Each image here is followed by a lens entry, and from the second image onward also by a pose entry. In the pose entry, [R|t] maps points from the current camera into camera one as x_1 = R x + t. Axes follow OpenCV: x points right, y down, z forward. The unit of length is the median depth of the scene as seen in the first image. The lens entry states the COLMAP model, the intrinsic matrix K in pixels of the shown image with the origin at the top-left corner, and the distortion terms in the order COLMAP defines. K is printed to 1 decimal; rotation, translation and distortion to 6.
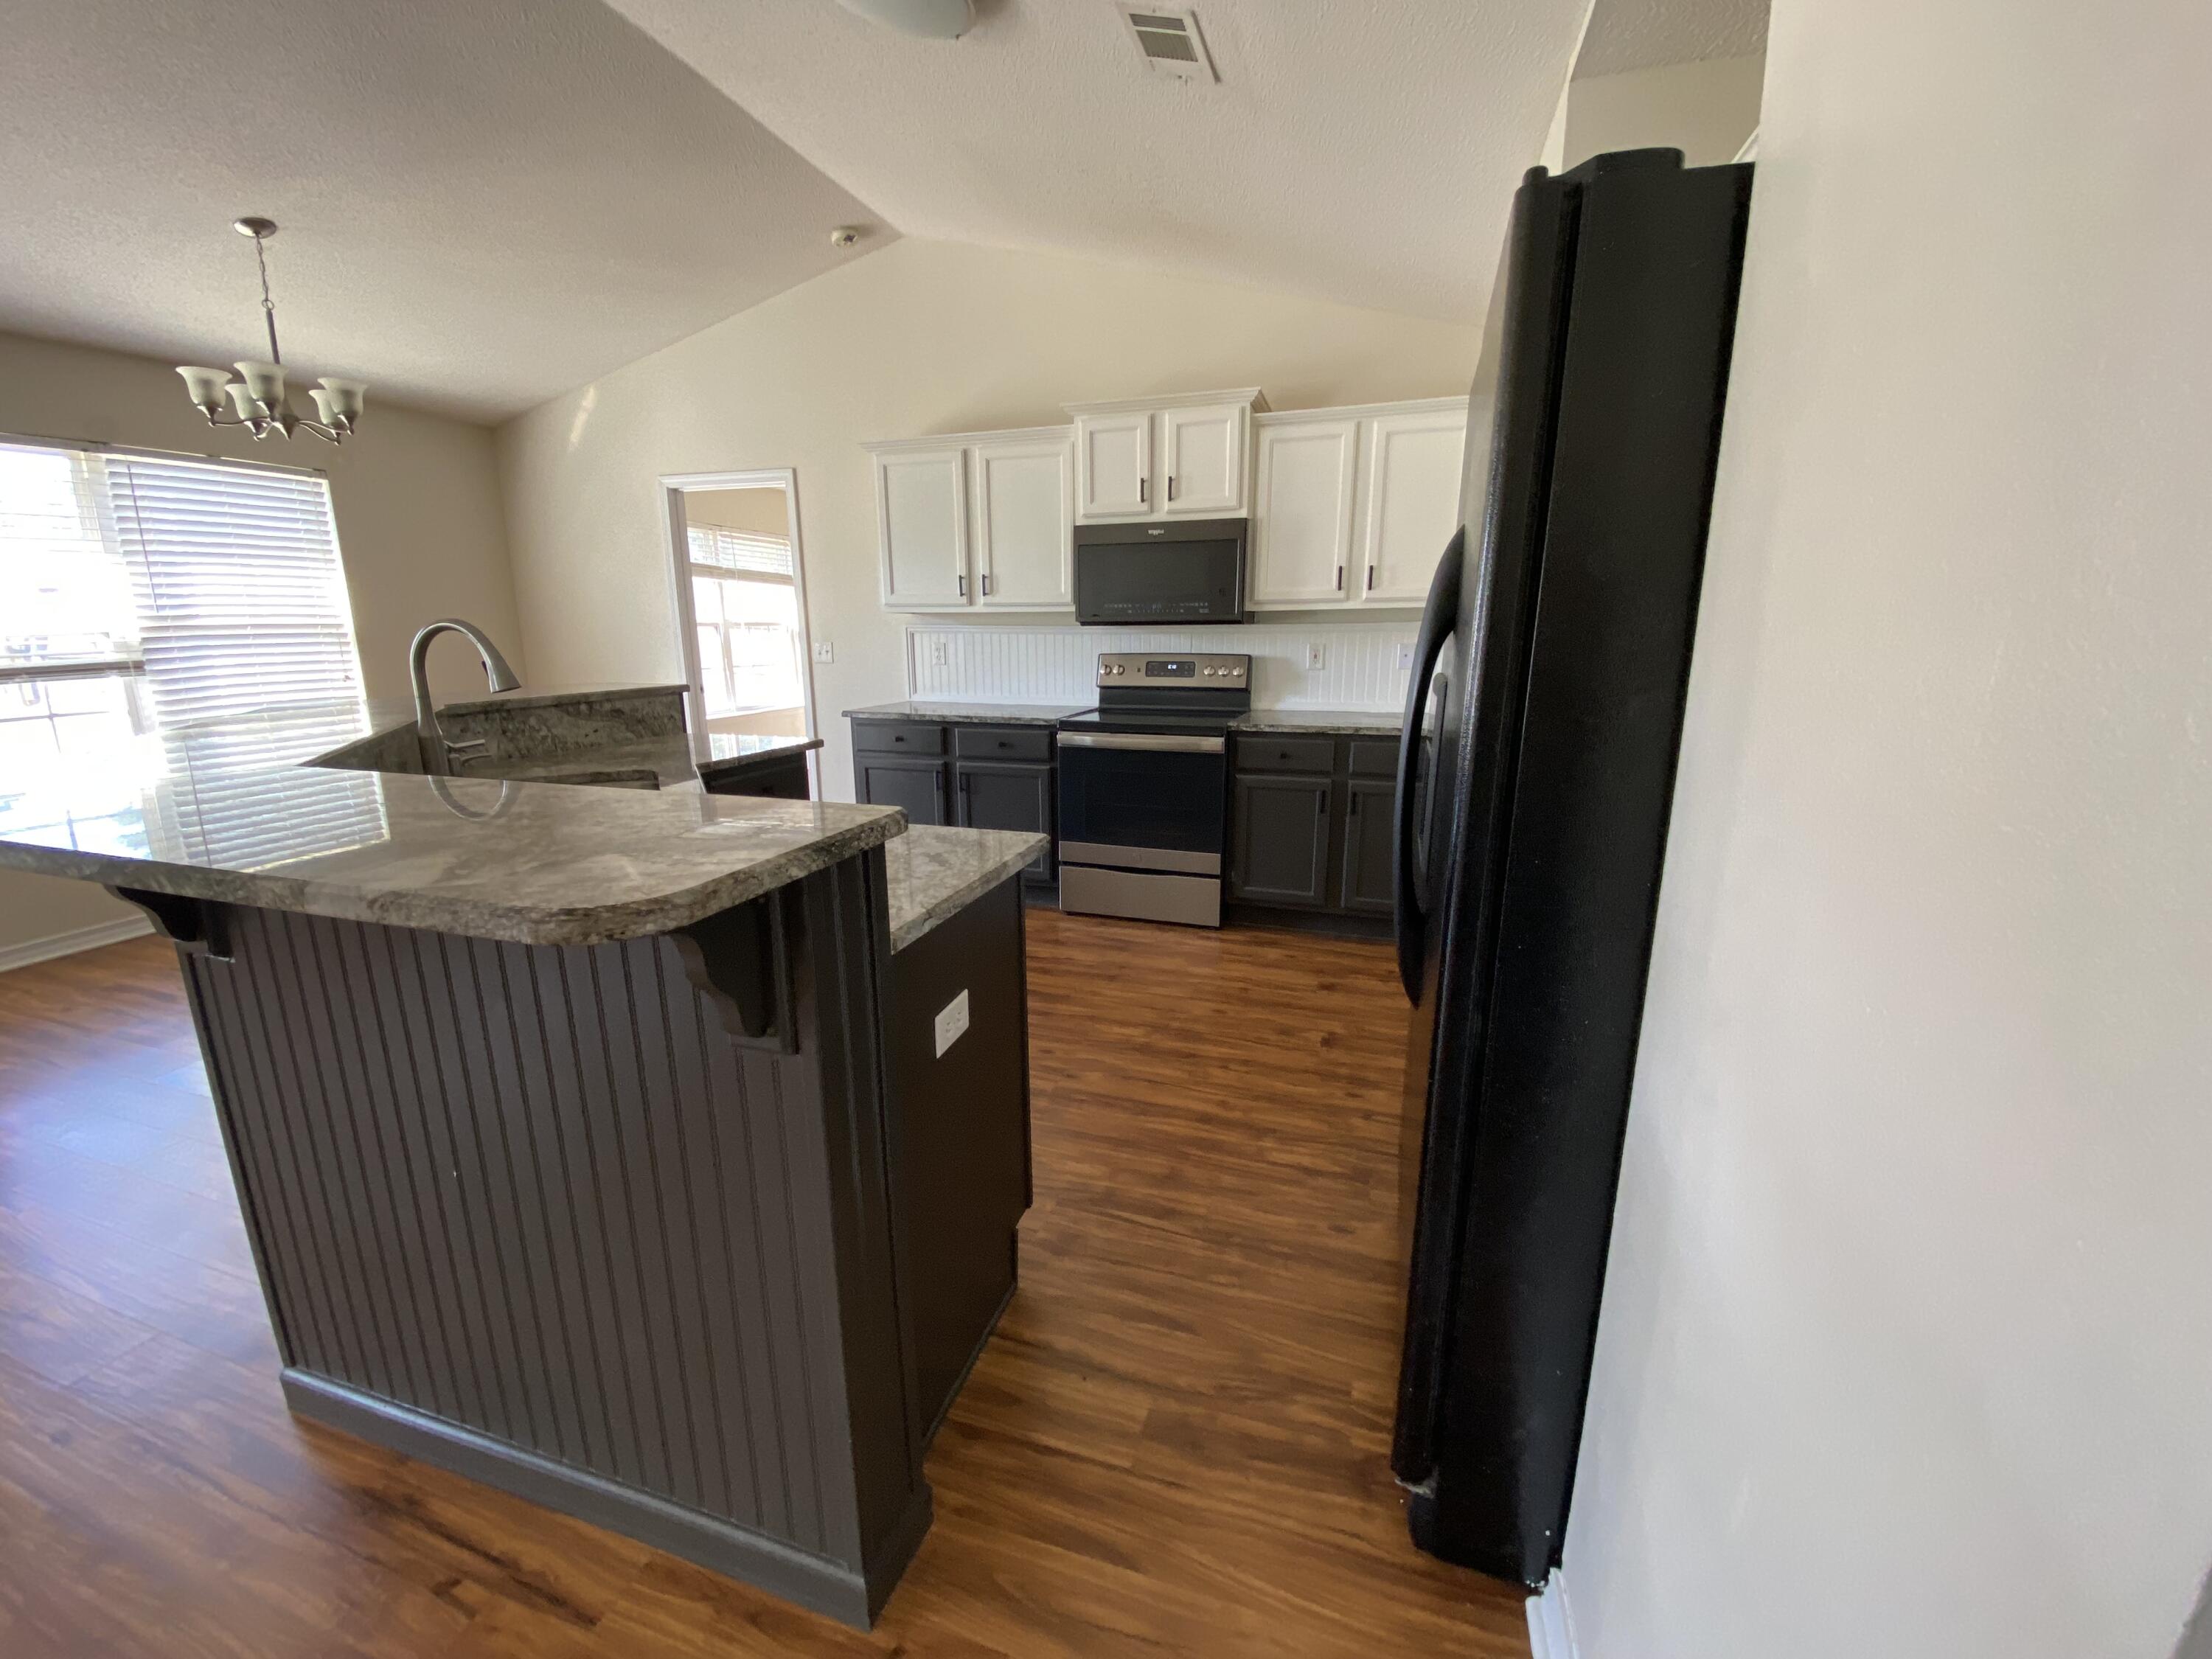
lens RADIAL K [[902.1, 0, 1090.5], [0, 902.1, 825.5], [0, 0, 1]] dist [0.049739, -0.029446]
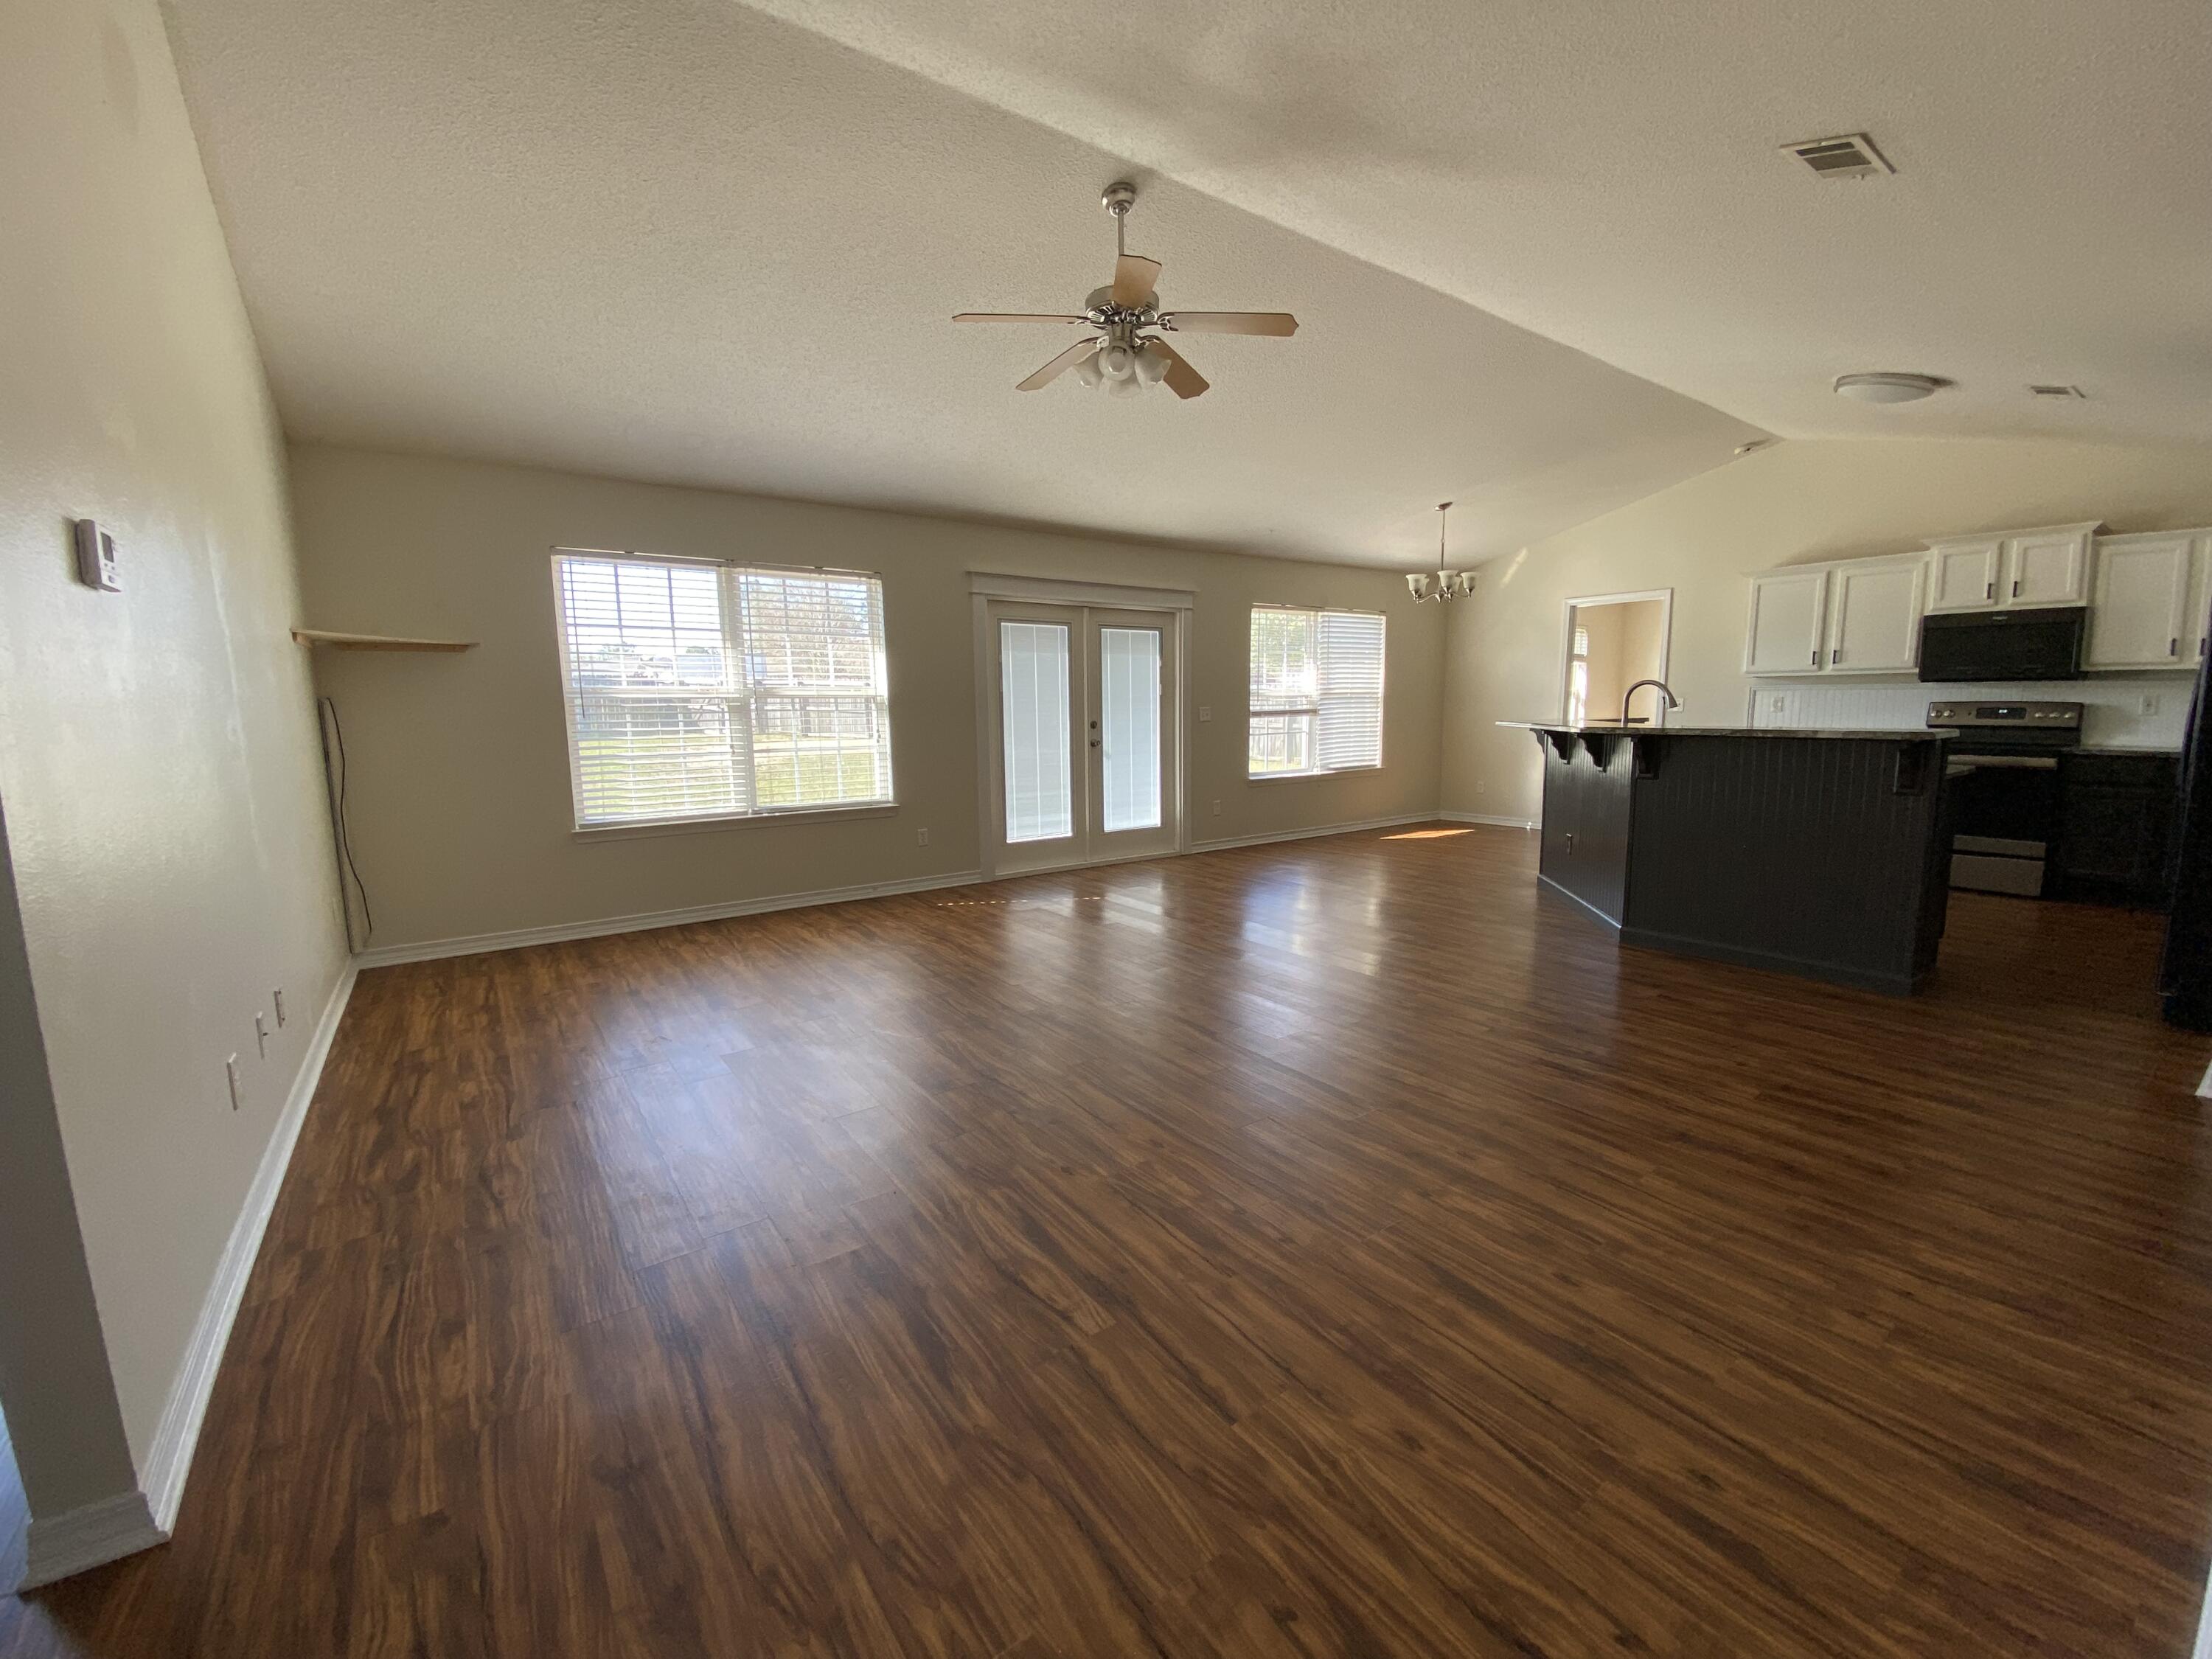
lens RADIAL K [[909.1, 0, 1110.4], [0, 909.1, 819.5], [0, 0, 1]] dist [0.030632, -0.023171]
pose [[0.806507, 0.071589, -0.586874, -0.186509], [-0.125613, 0.990728, -0.051770, 0.244616], [0.577726, 0.115472, 0.808022, -0.944785]]
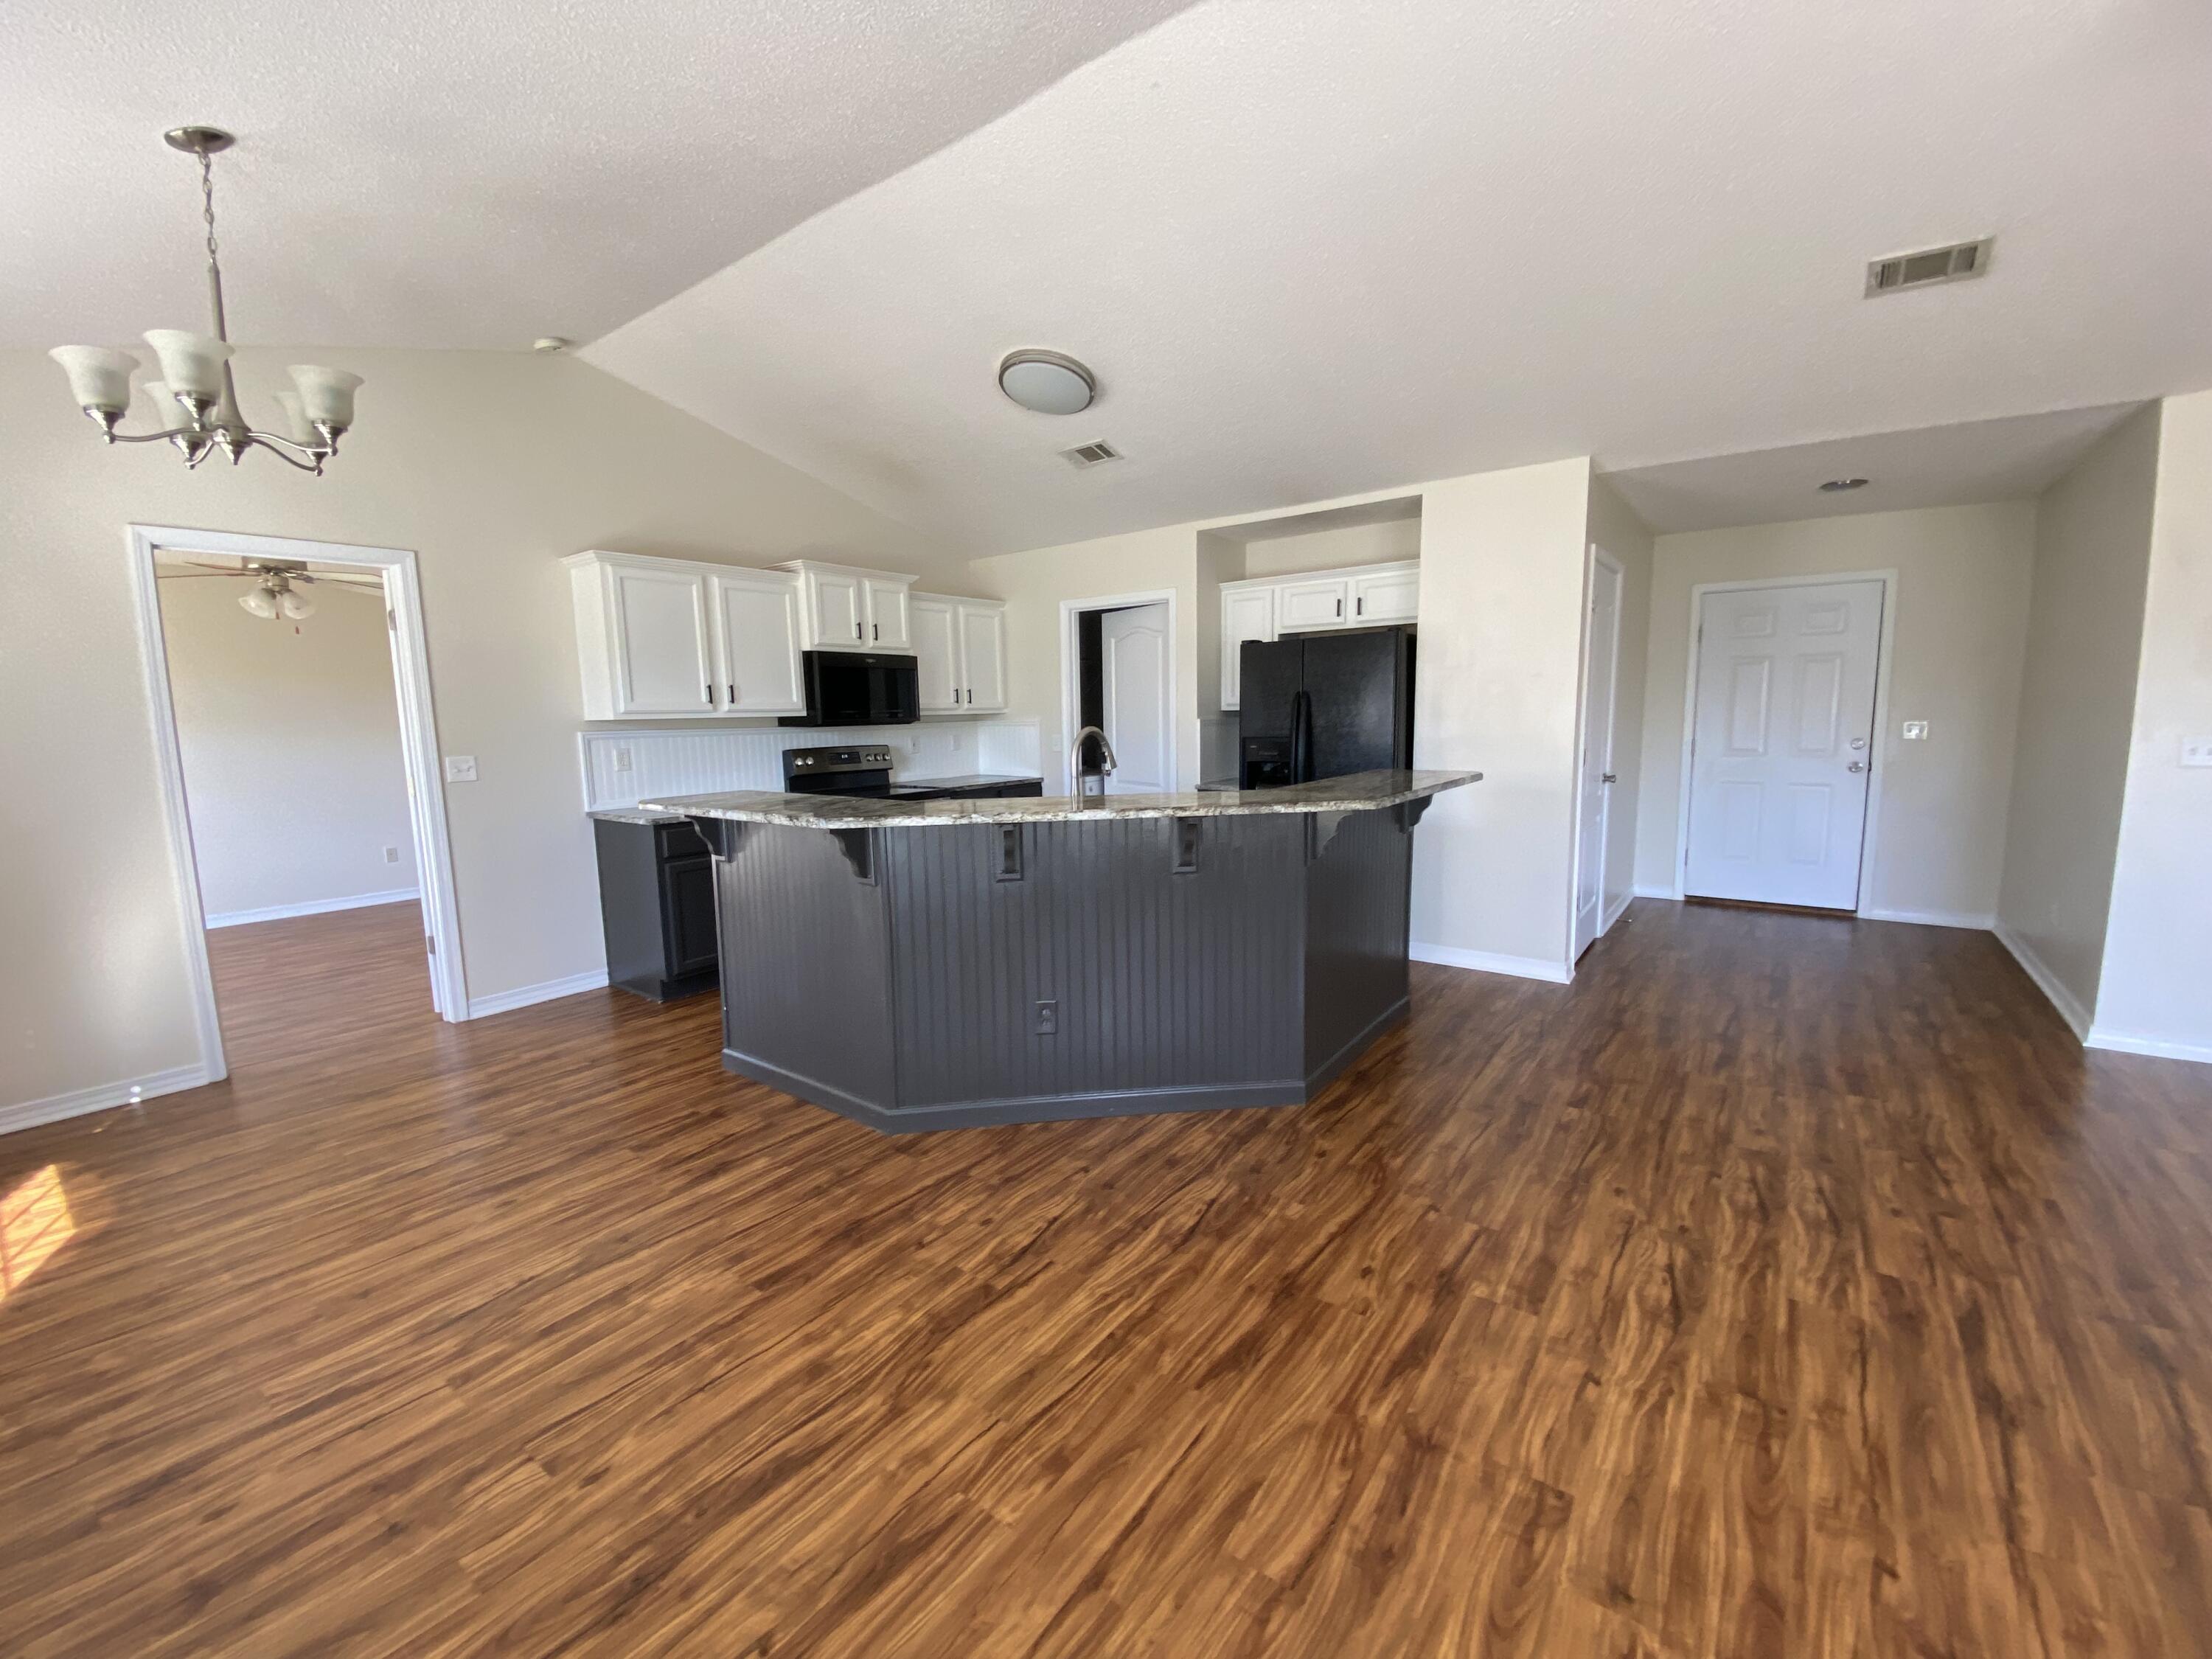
lens RADIAL K [[902.1, 0, 1090.5], [0, 902.1, 825.5], [0, 0, 1]] dist [0.049739, -0.029446]
pose [[0.338036, -0.114141, 0.934186, -1.110711], [0.230369, 0.972457, 0.035458, -0.045020], [-0.912503, 0.203221, 0.355020, 0.235217]]
